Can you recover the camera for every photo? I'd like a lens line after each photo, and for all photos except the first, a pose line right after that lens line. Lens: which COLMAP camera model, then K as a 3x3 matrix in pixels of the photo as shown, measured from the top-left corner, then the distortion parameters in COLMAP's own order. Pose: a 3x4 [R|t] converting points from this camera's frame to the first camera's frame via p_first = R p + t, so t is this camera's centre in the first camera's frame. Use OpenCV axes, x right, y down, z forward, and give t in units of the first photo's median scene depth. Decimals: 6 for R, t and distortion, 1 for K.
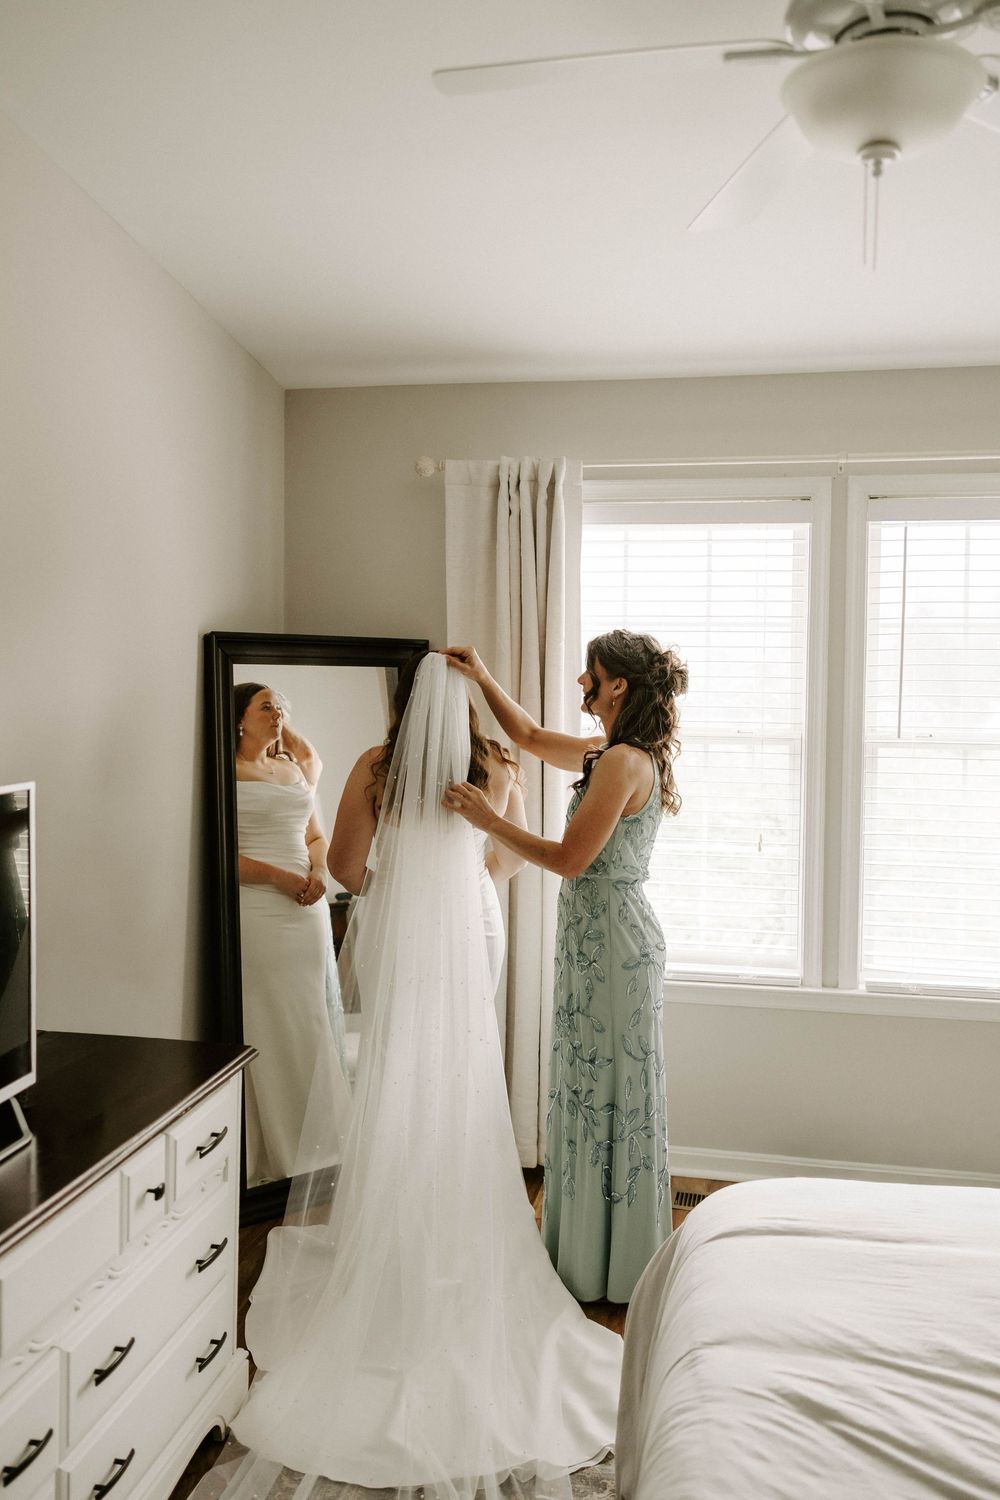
lens RADIAL K [[1210.5, 0, 526.1], [0, 1210.5, 738.2], [0, 0, 1]] dist [0.004691, 0.005311]
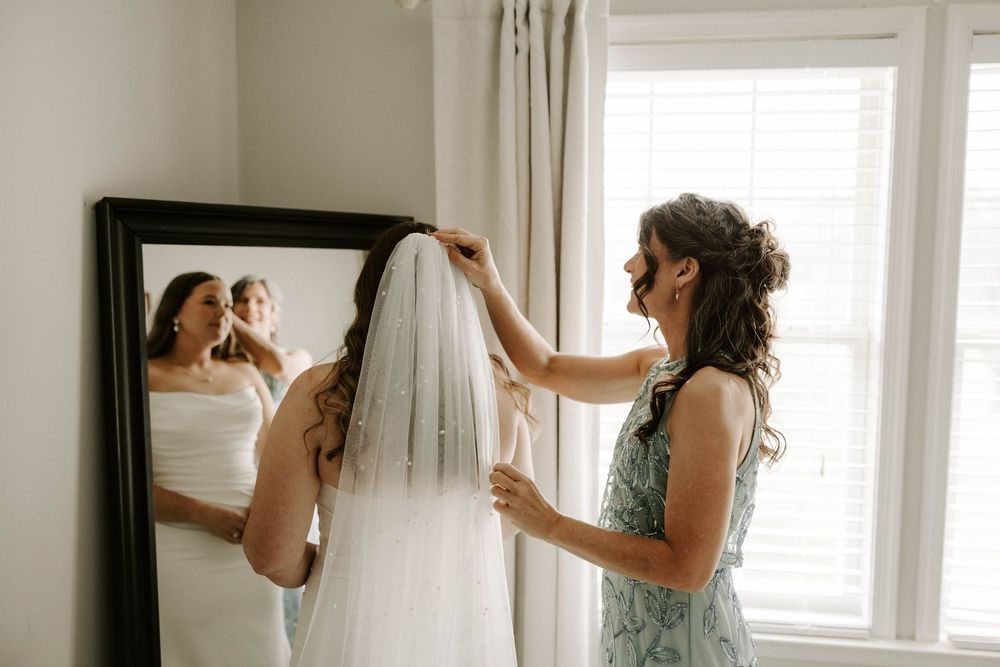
lens RADIAL K [[794.8, 0, 528.8], [0, 794.8, 336.5], [0, 0, 1]] dist [0.006874, 0.000024]
pose [[0.999407, -0.002160, 0.034360, -0.023931], [0.000775, 0.999189, 0.040265, -0.023317], [-0.034419, -0.040214, 0.998598, 0.489757]]
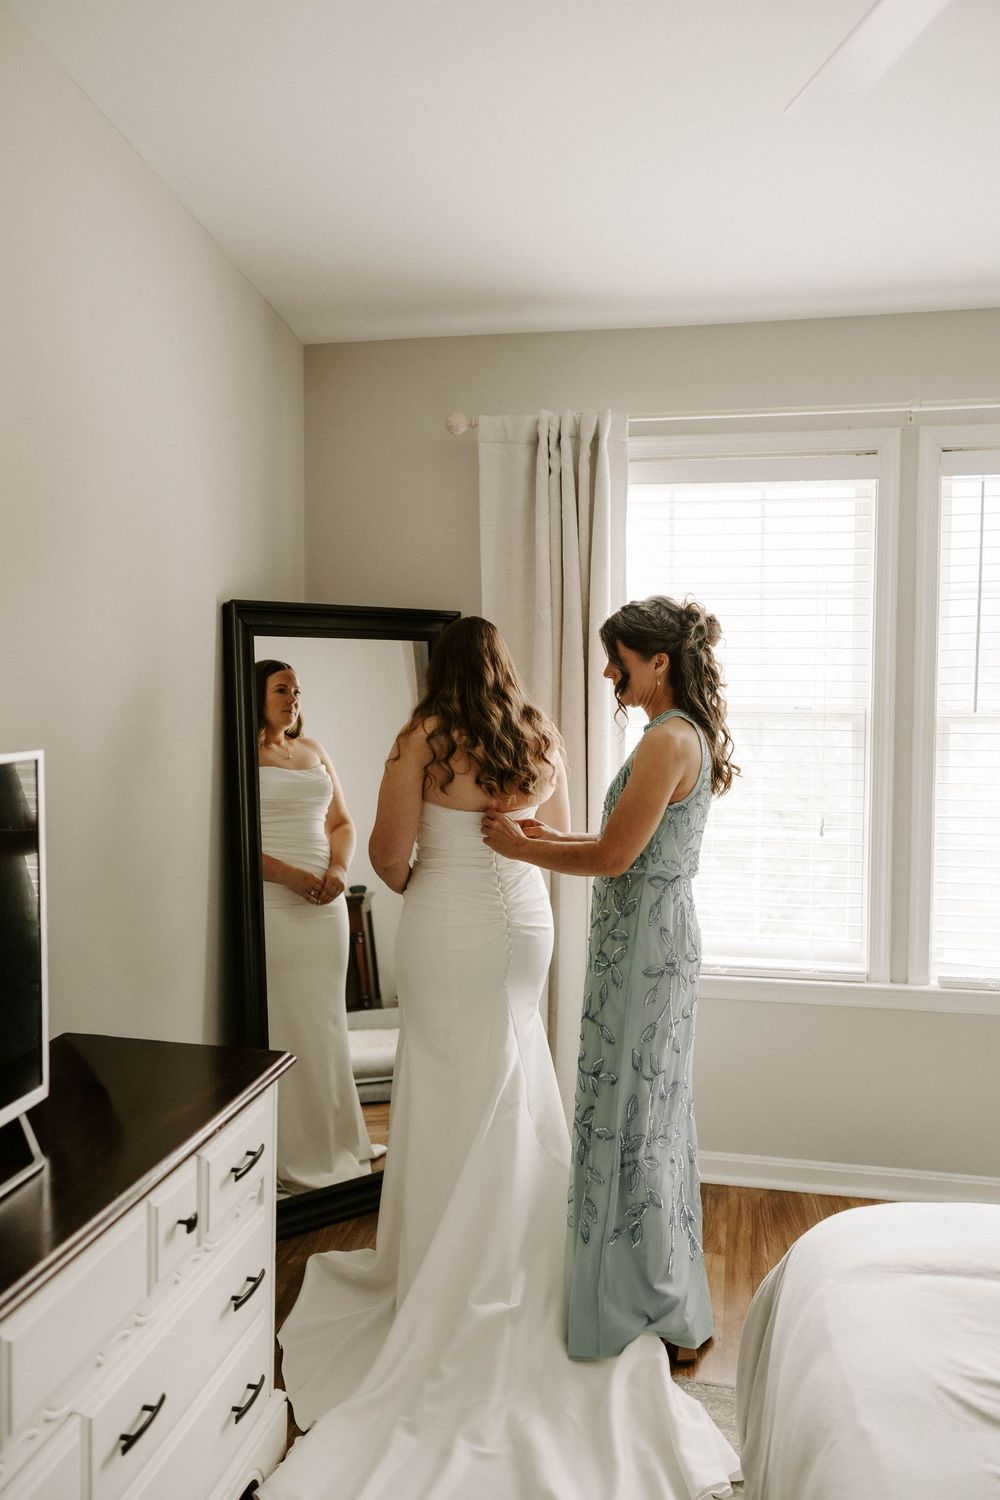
lens RADIAL K [[1192.1, 0, 500.0], [0, 1192.1, 750.0], [0, 0, 1]] dist [0.006874, 0.000024]
pose [[0.999810, -0.005682, -0.018634, -0.036415], [0.005897, 0.999916, 0.011501, 0.016126], [0.018567, -0.011608, 0.999760, 0.088241]]
